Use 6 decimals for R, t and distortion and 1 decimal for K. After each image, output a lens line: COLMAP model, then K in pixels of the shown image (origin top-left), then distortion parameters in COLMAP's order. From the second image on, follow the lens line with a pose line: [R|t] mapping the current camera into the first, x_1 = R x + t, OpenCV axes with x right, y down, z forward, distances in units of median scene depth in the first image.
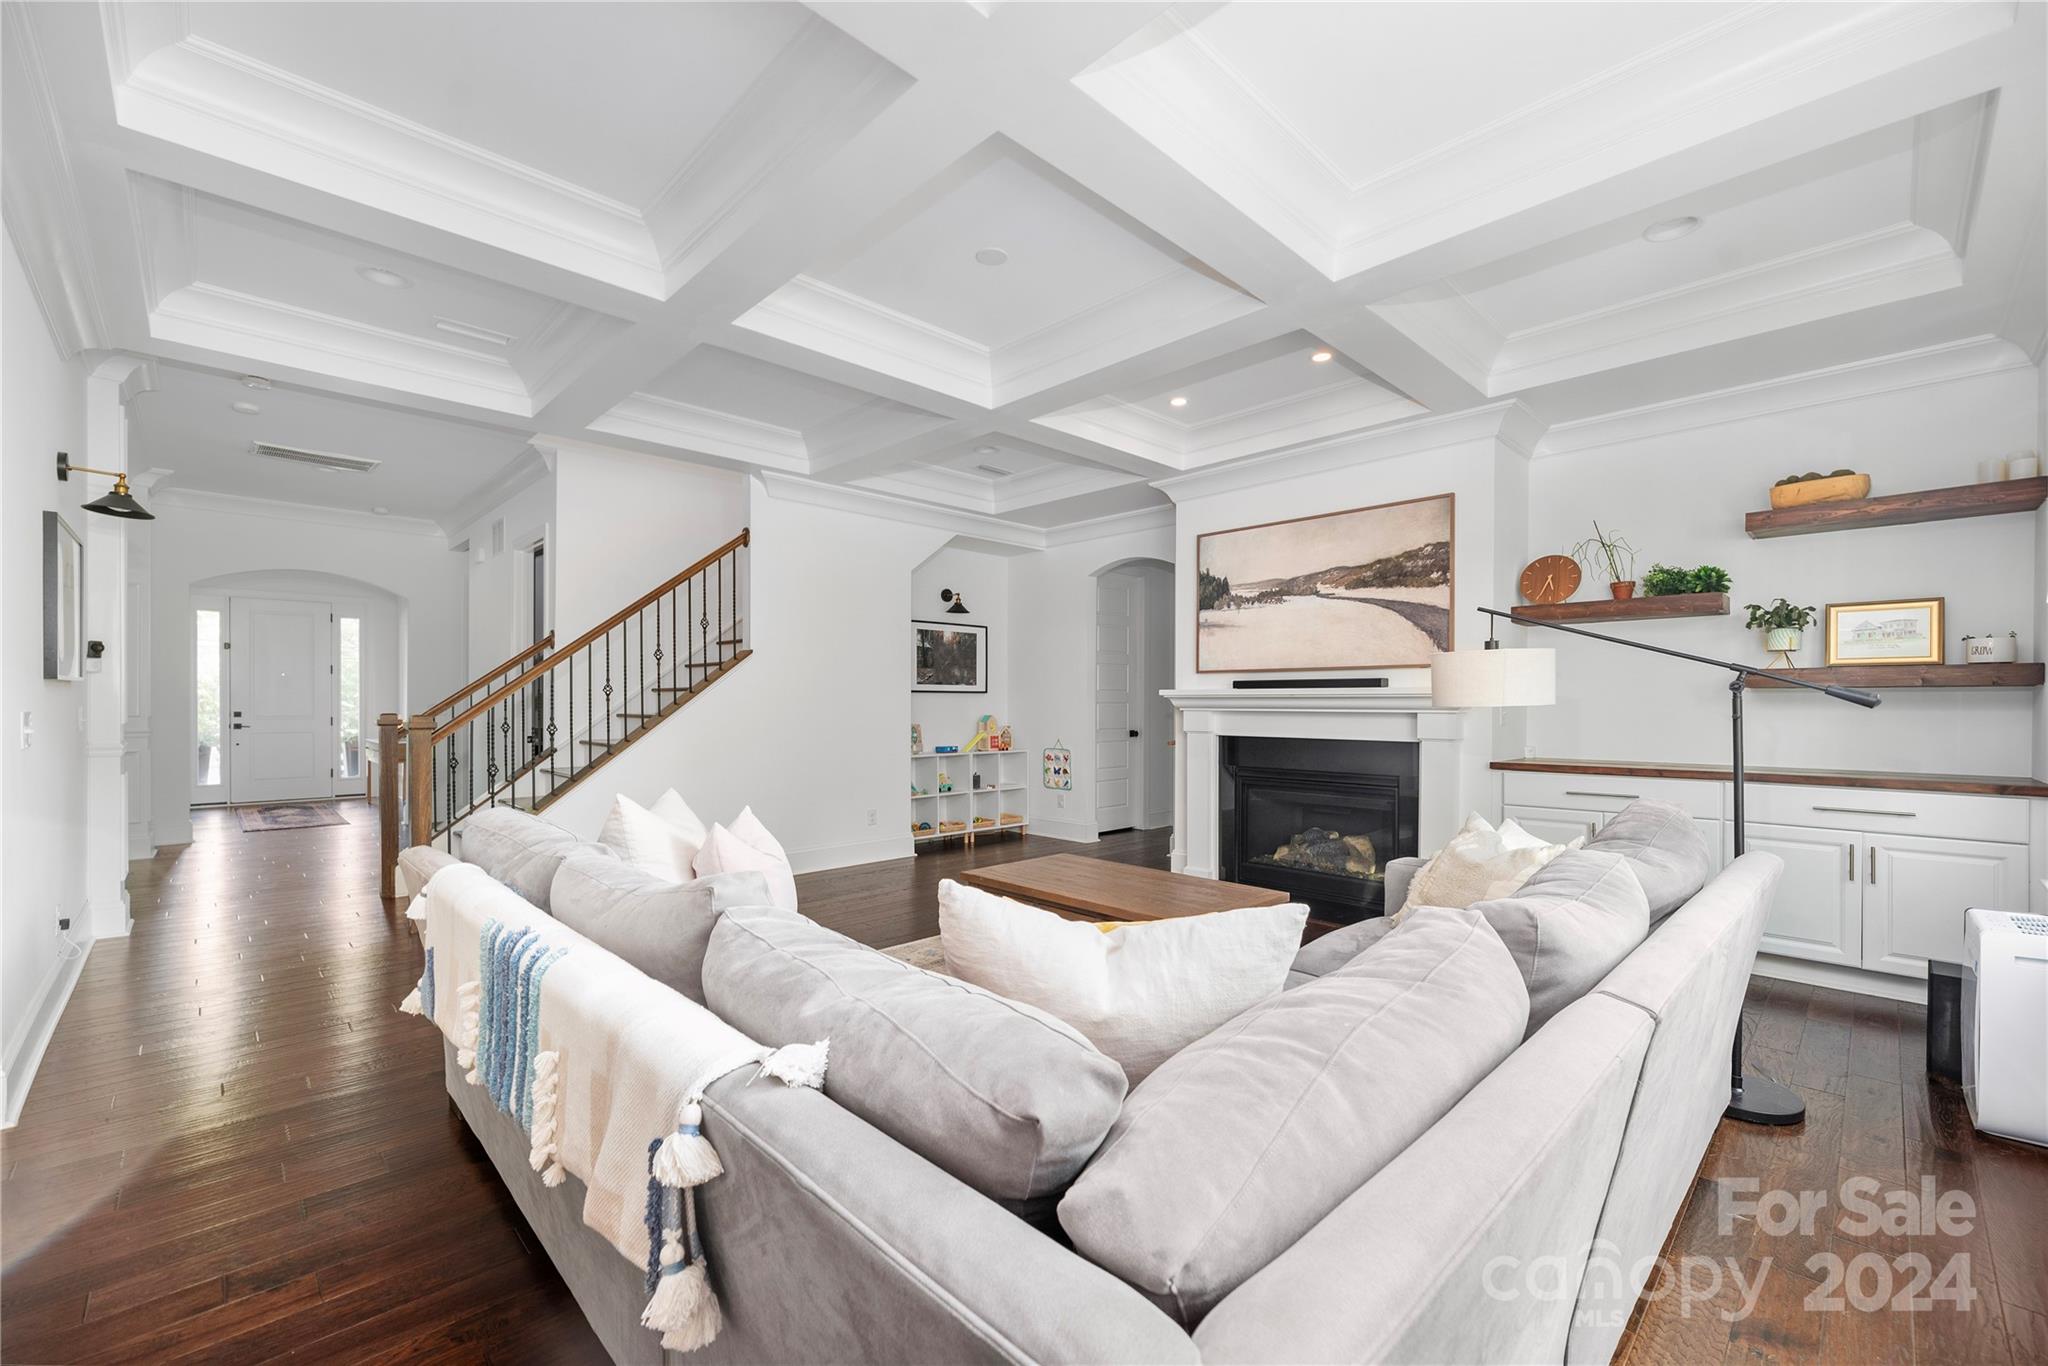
lens RADIAL K [[844.3, 0, 1021.2], [0, 844.3, 697.4], [0, 0, 1]] dist [-0.002665, -0.000186]
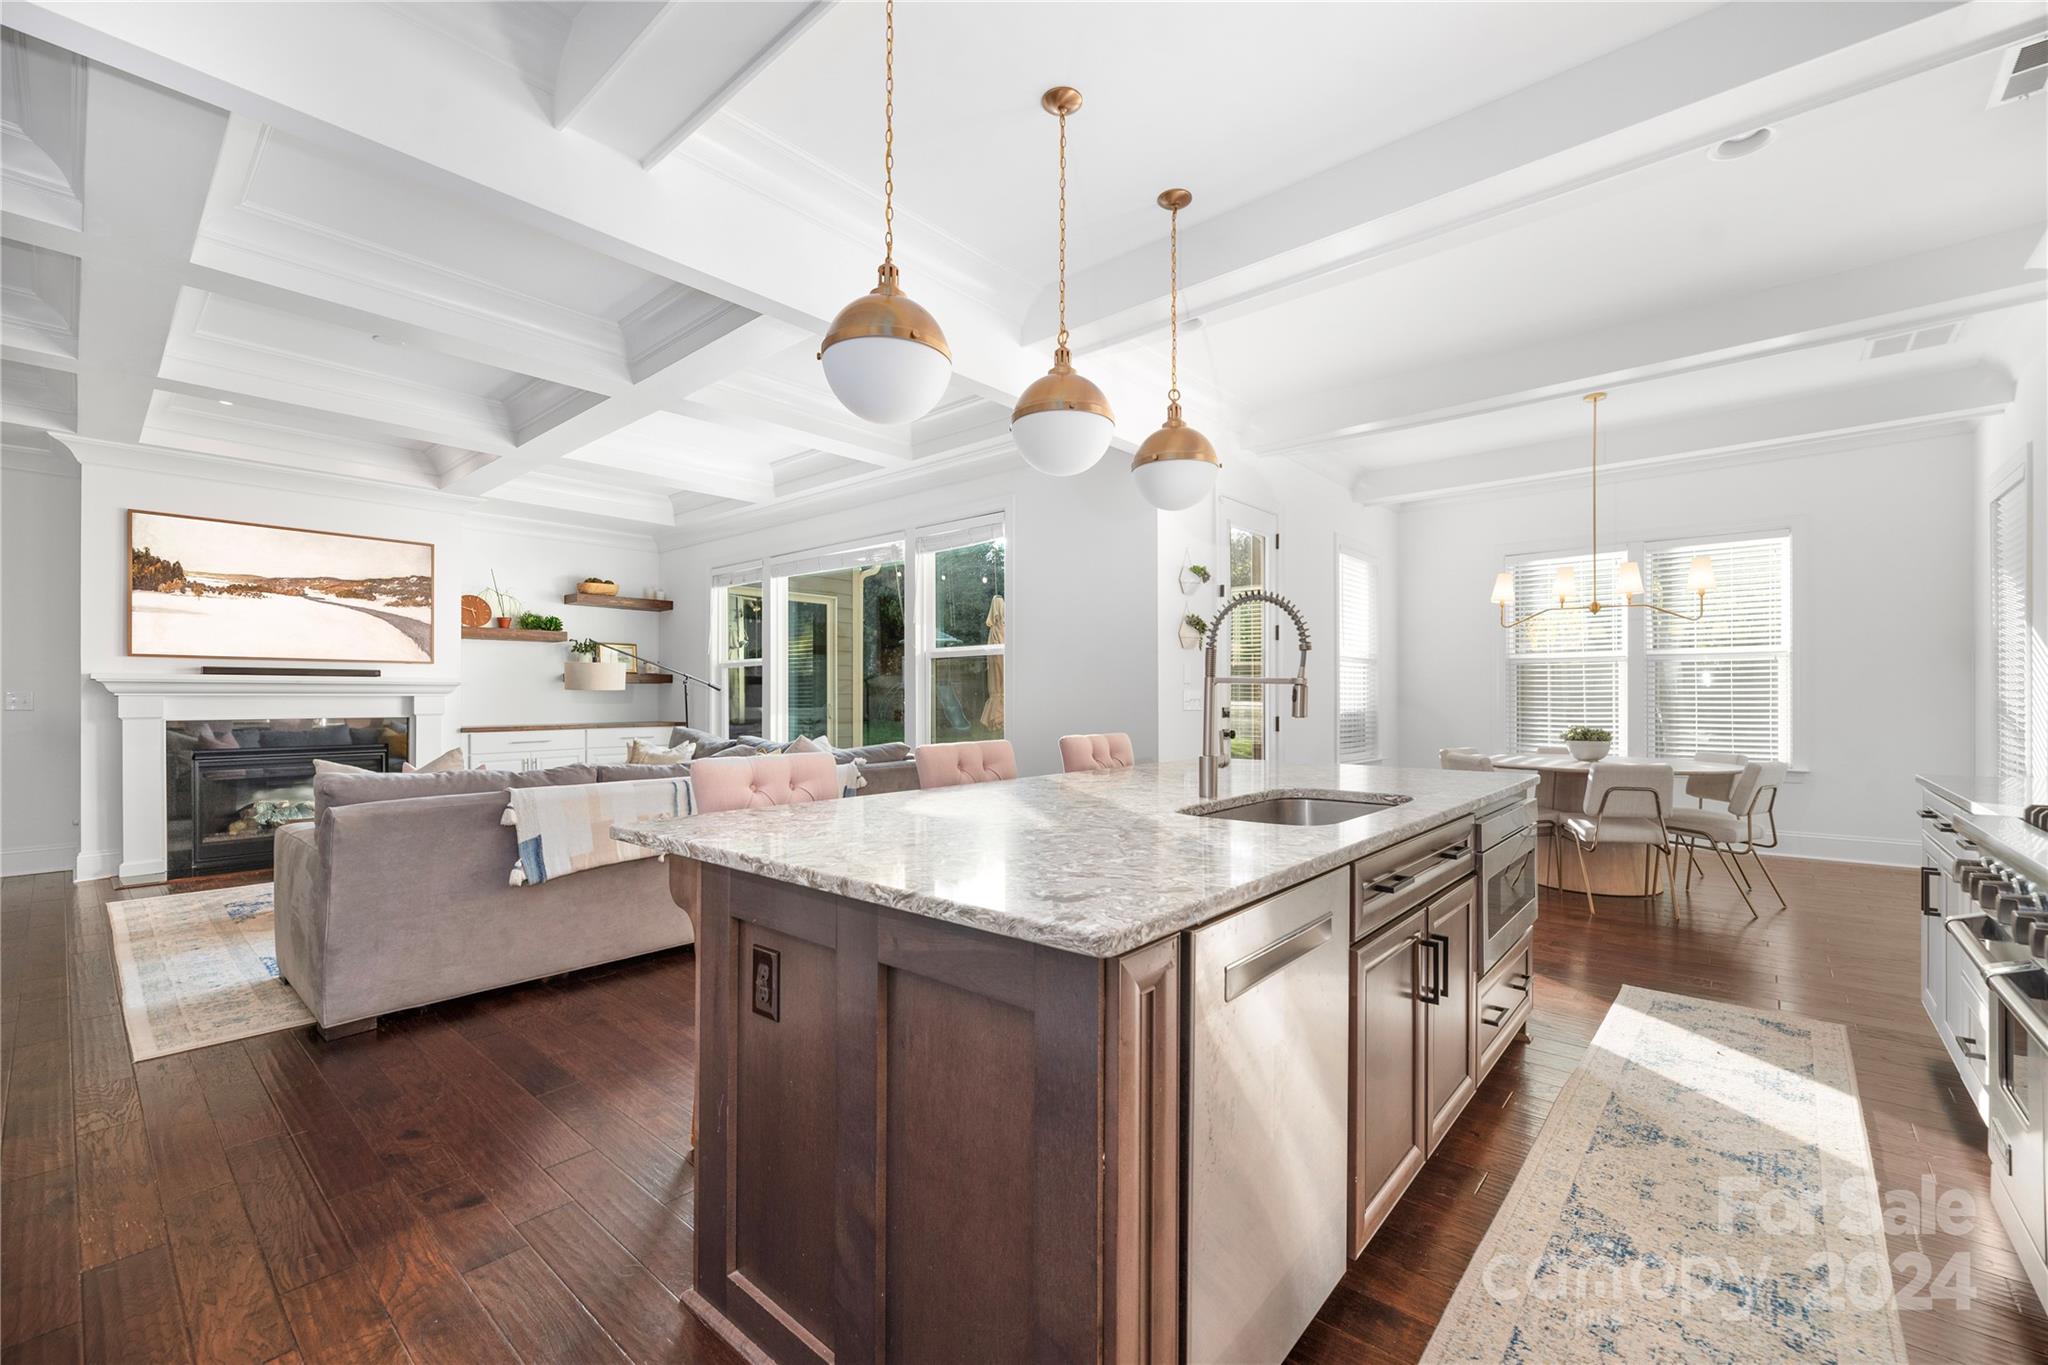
lens RADIAL K [[844.3, 0, 1023.8], [0, 844.3, 697.6], [0, 0, 1]] dist [-0.002665, -0.000186]
pose [[-0.084793, 0.000025, 0.996399, -0.905154], [-0.002225, 0.999998, -0.000214, 0.017147], [-0.996396, -0.002235, -0.084793, 0.100542]]
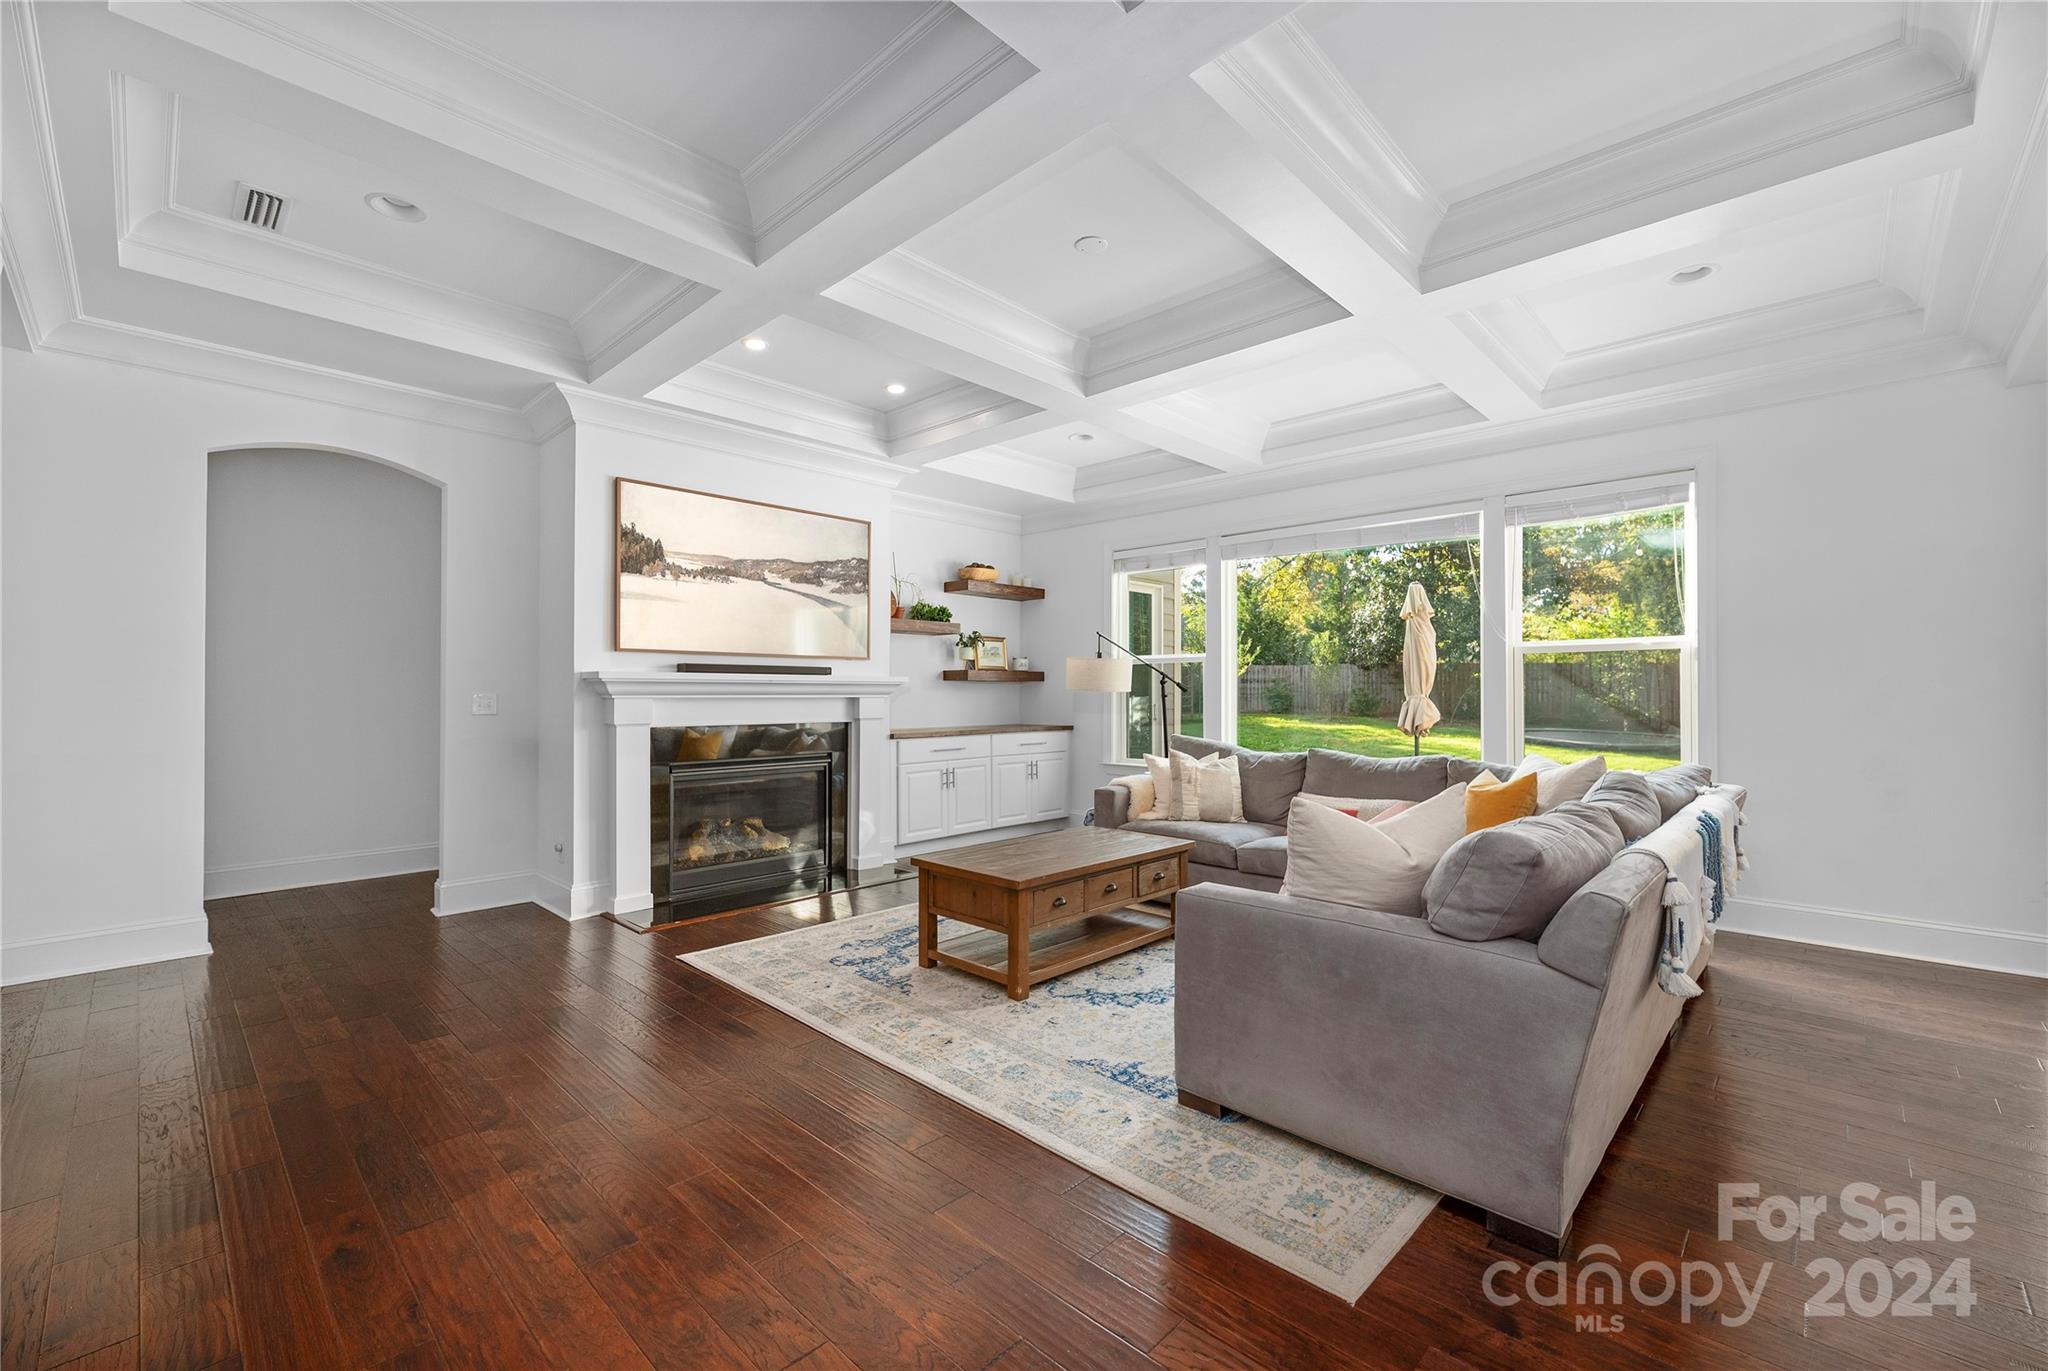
lens RADIAL K [[844.3, 0, 1016.8], [0, 844.3, 687.9], [0, 0, 1]] dist [-0.002665, -0.000186]
pose [[-0.031611, 0.004986, 0.999488, -0.666995], [-0.005257, 0.999973, -0.005155, 0.008989], [-0.999486, -0.005417, -0.031584, 0.730412]]
